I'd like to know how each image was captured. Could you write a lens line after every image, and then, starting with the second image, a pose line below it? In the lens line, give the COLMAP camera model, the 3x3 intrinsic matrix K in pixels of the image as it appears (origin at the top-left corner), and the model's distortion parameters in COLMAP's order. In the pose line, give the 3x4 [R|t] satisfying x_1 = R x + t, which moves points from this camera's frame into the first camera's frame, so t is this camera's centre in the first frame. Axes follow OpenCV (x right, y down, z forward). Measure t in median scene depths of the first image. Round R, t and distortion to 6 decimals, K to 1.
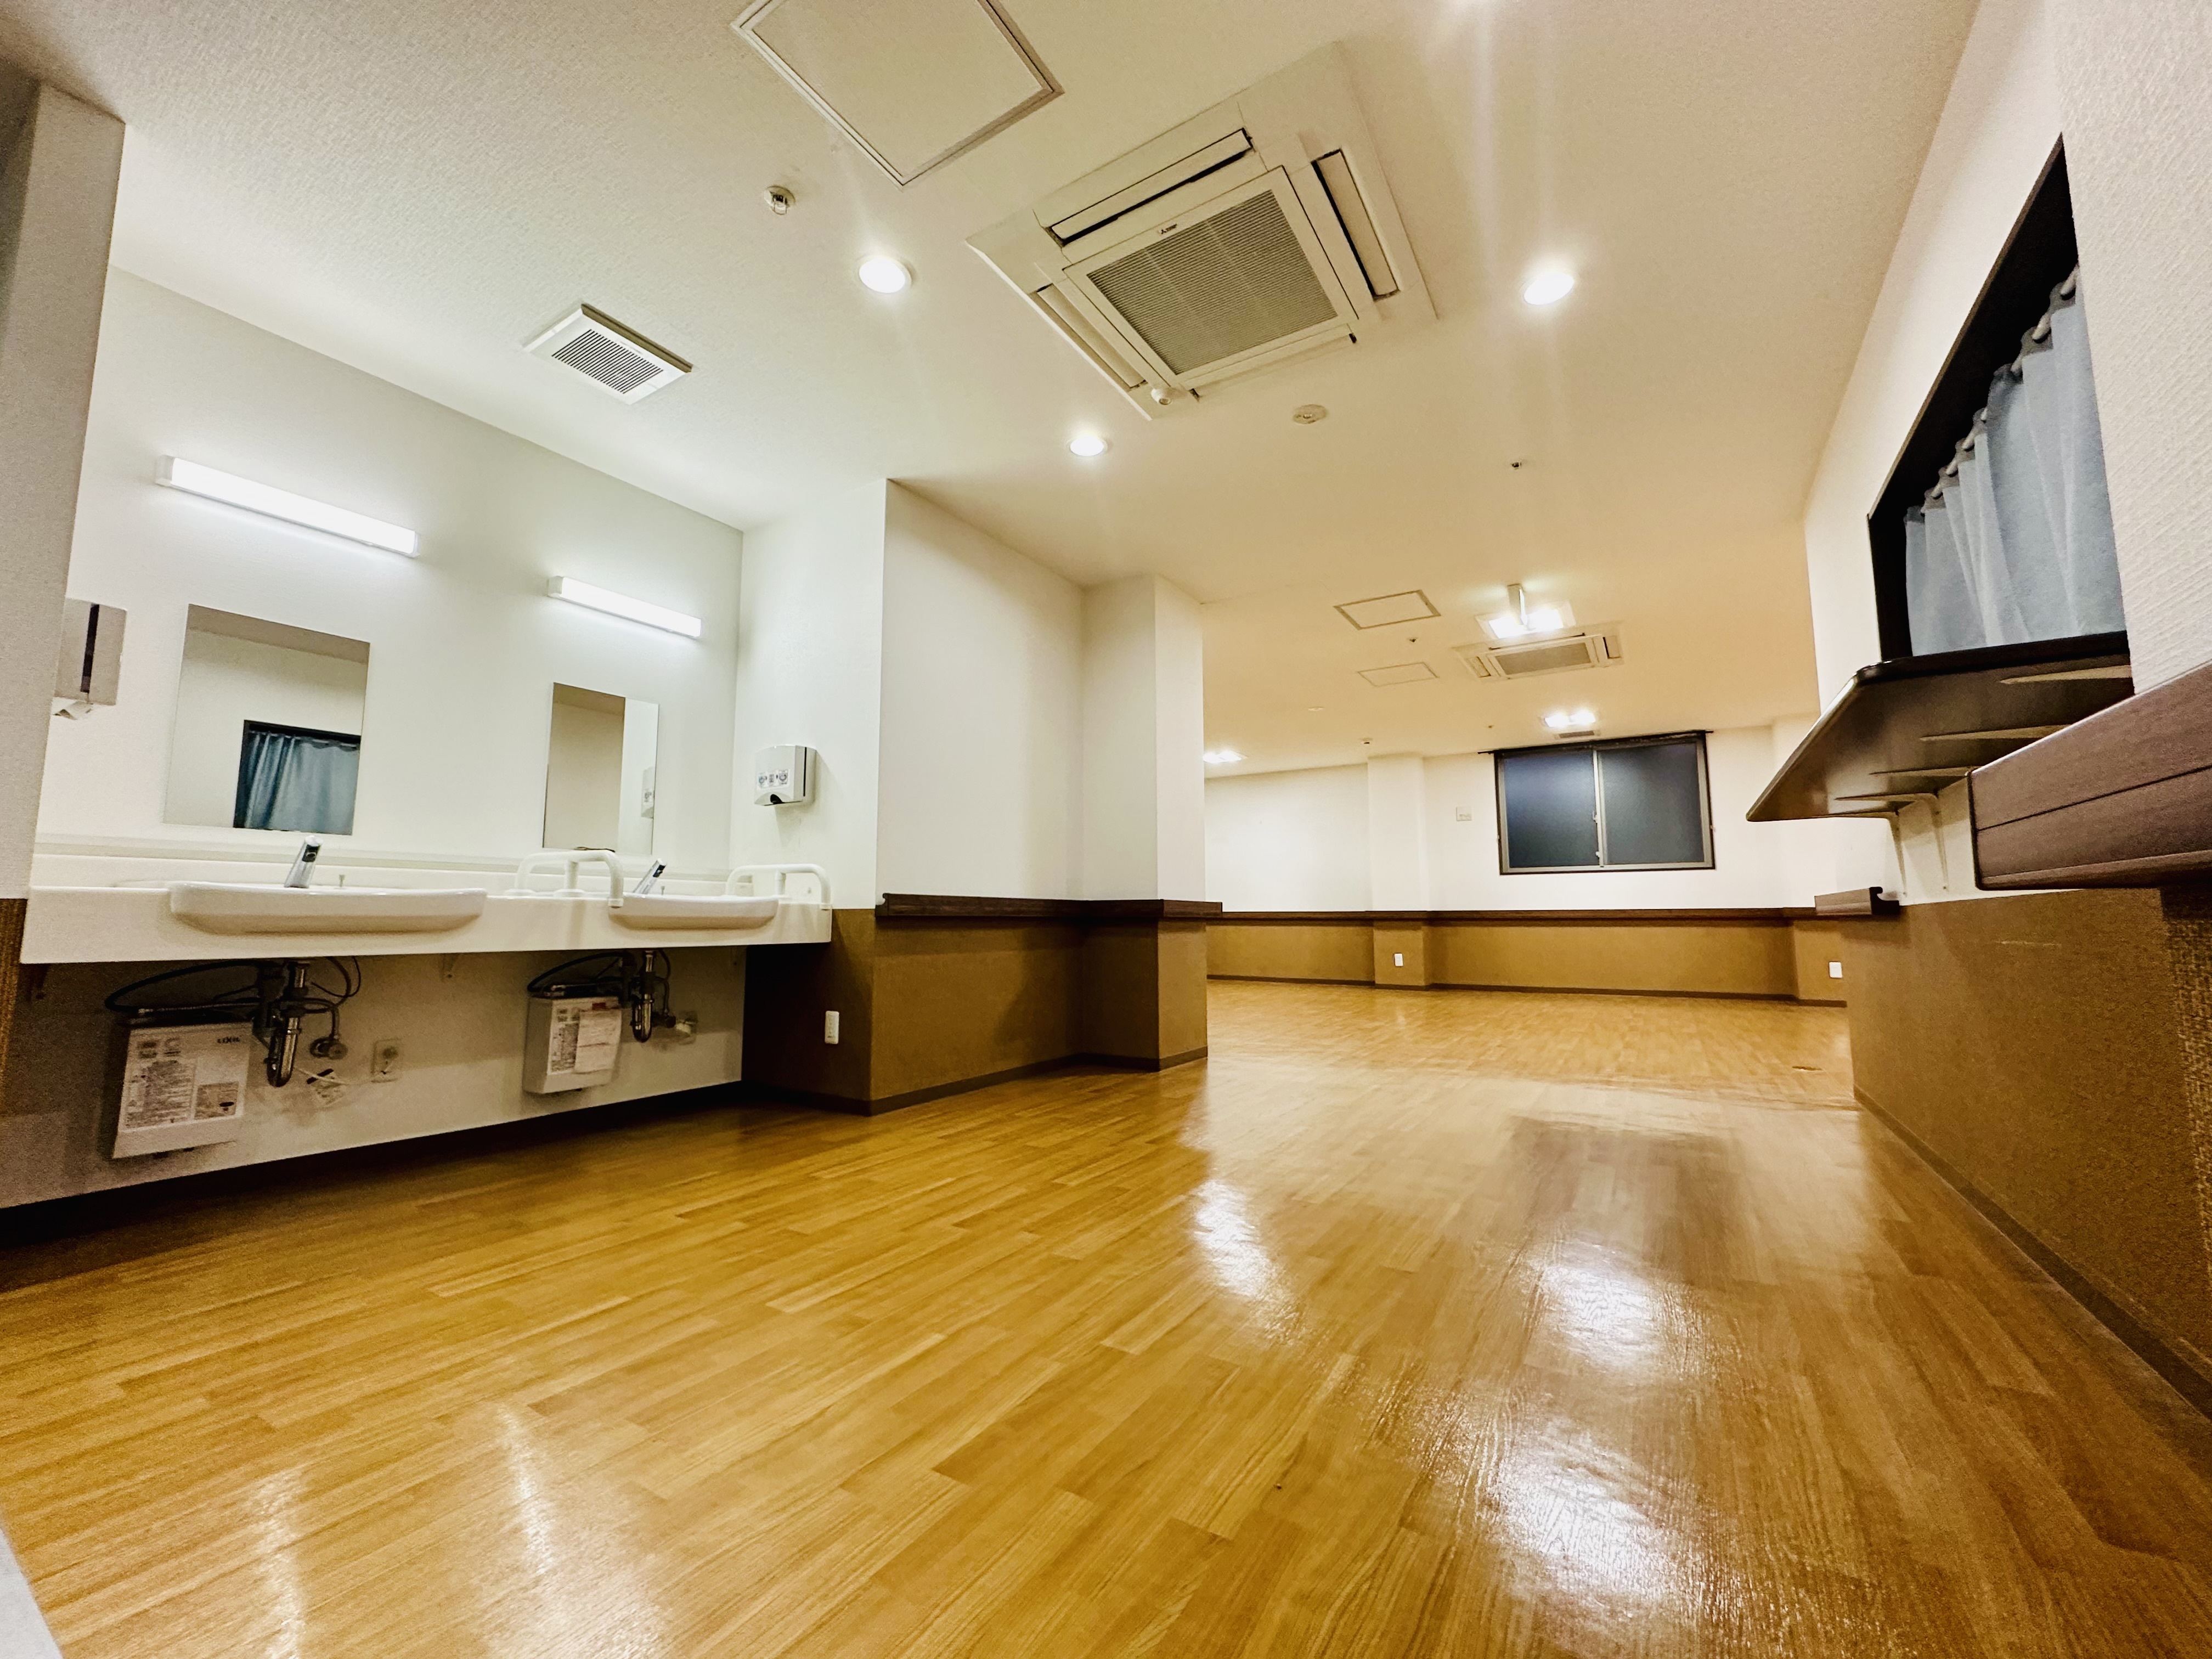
lens RADIAL K [[878.5, 0, 1098.5], [0, 878.5, 835.5], [0, 0, 1]] dist [0.000235, 0.000975]
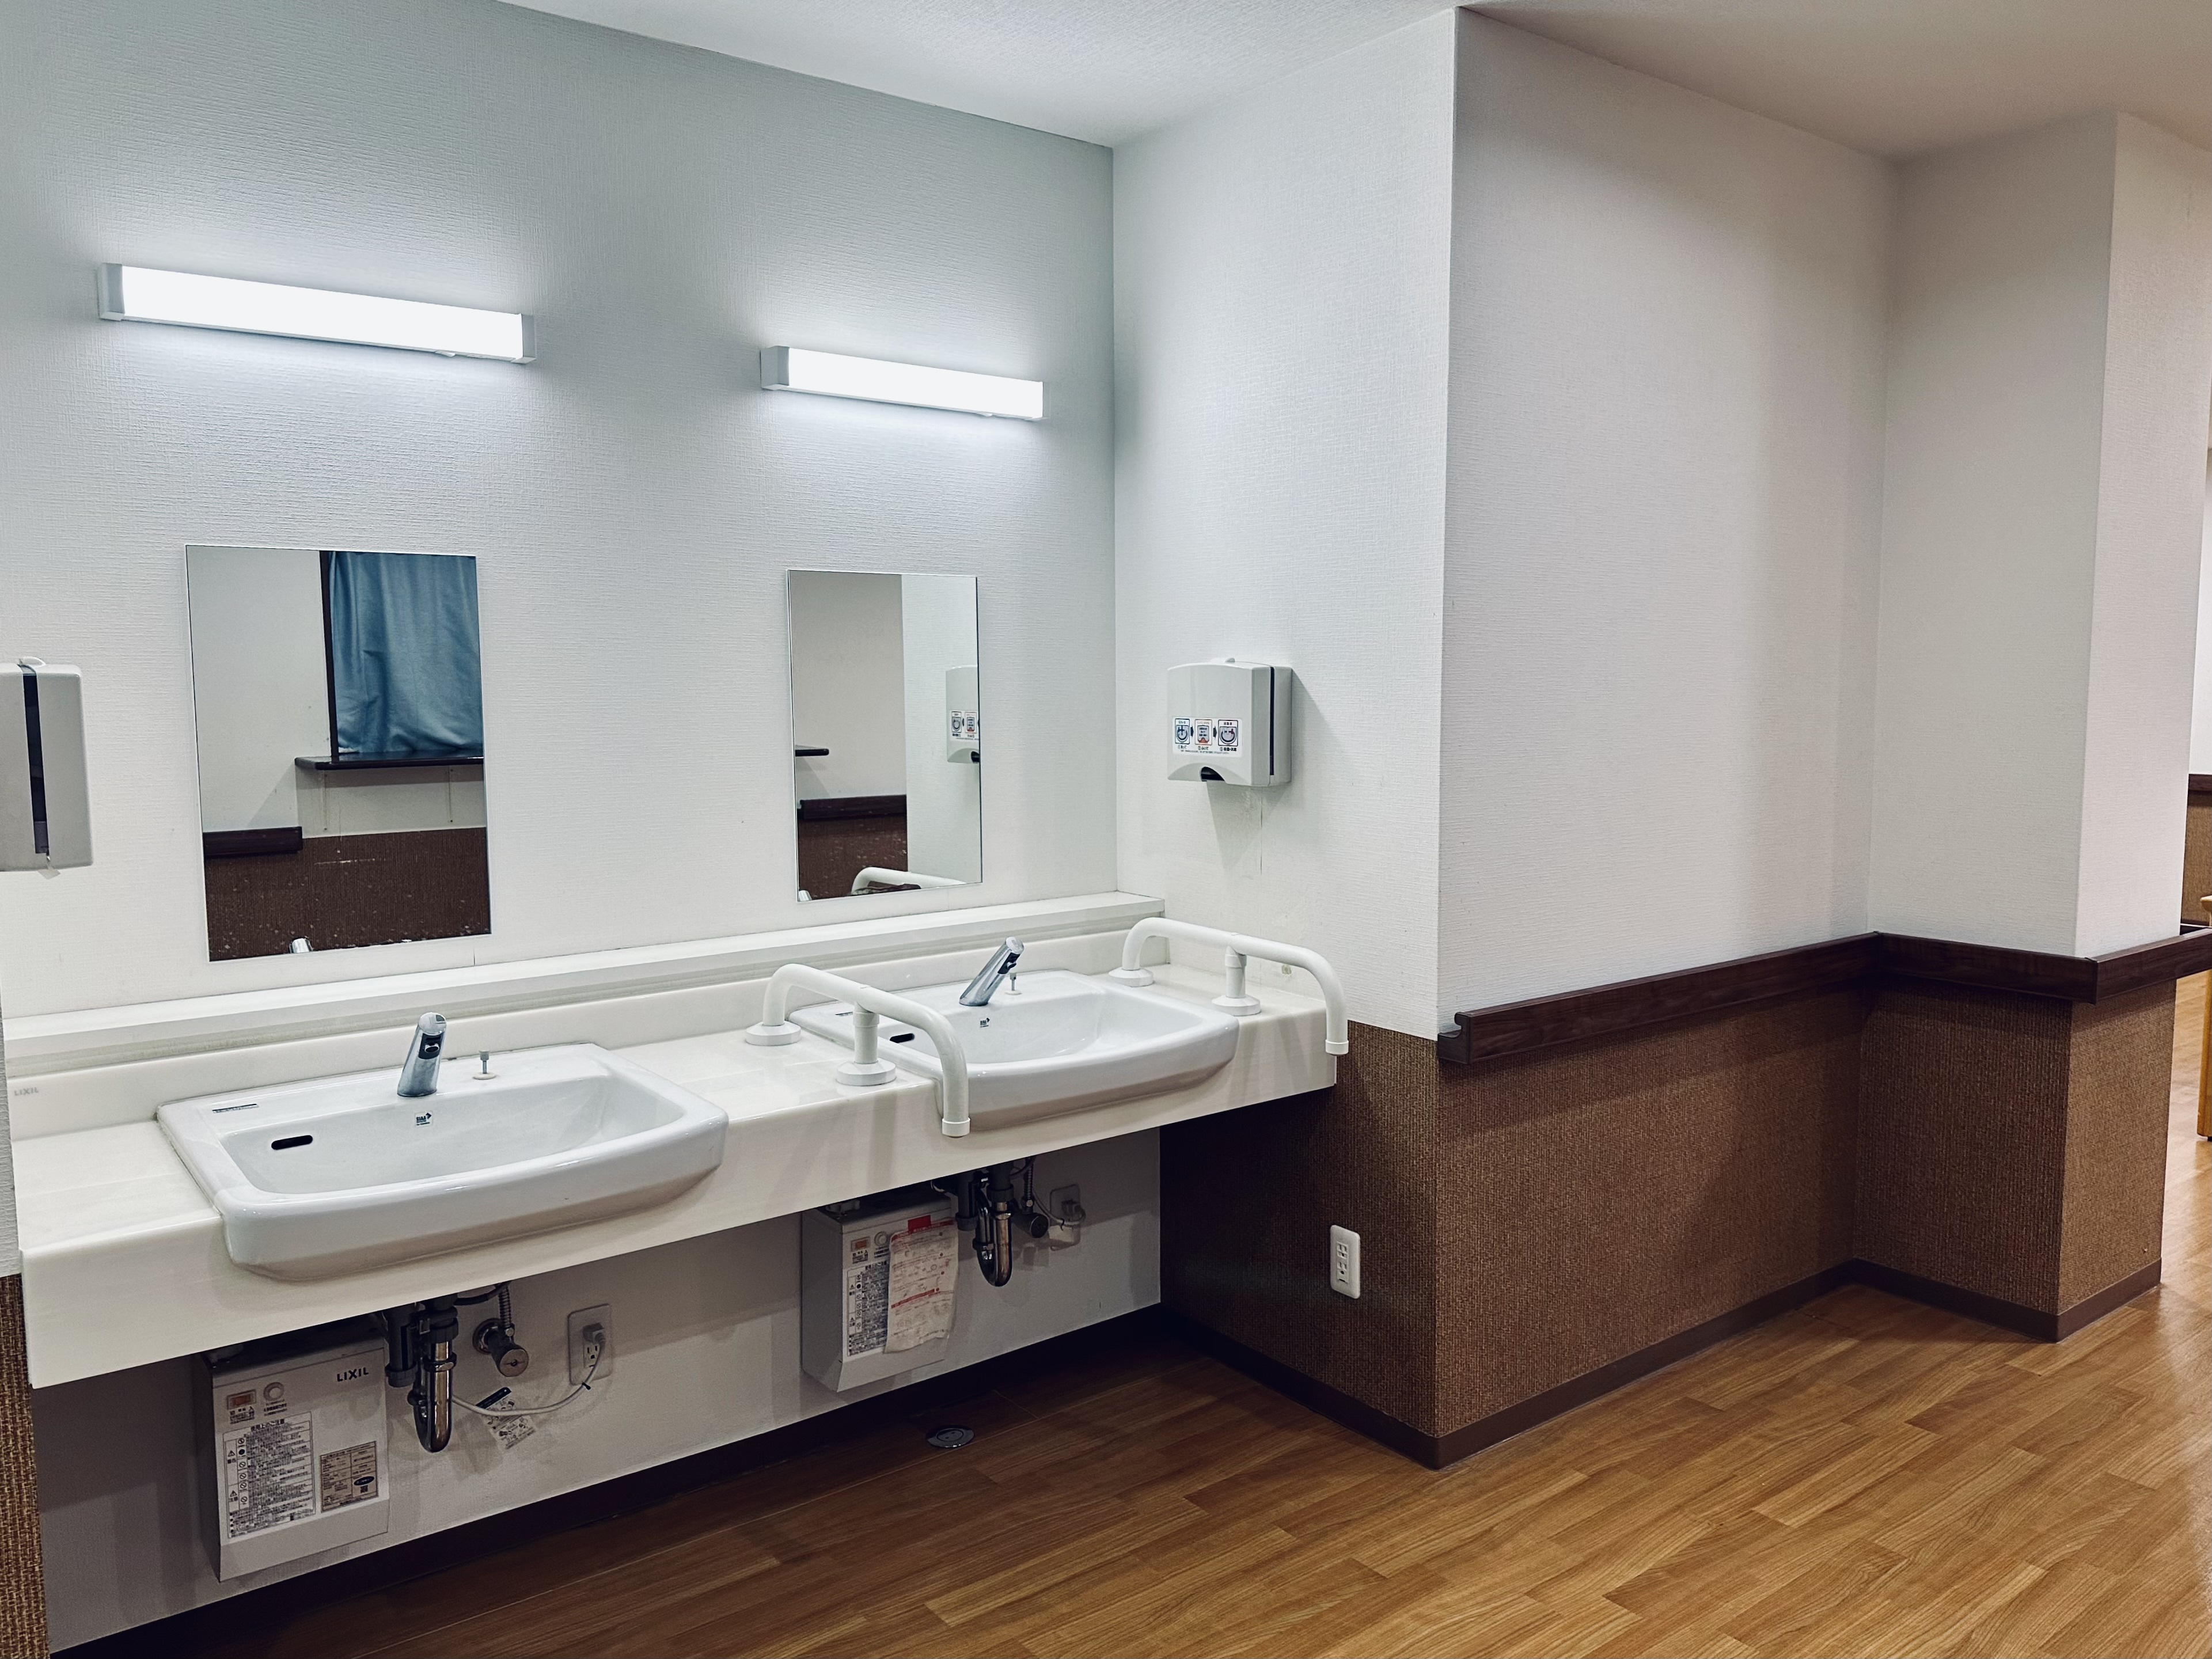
lens RADIAL K [[1606.0, 0, 1112.0], [0, 1606.0, 825.4], [0, 0, 1]] dist [0.049394, -0.025243]
pose [[0.940211, 0.027089, -0.339514, -0.131556], [0.041776, 0.980133, 0.193894, -0.198047], [0.338021, -0.196485, 0.920400, 0.189803]]
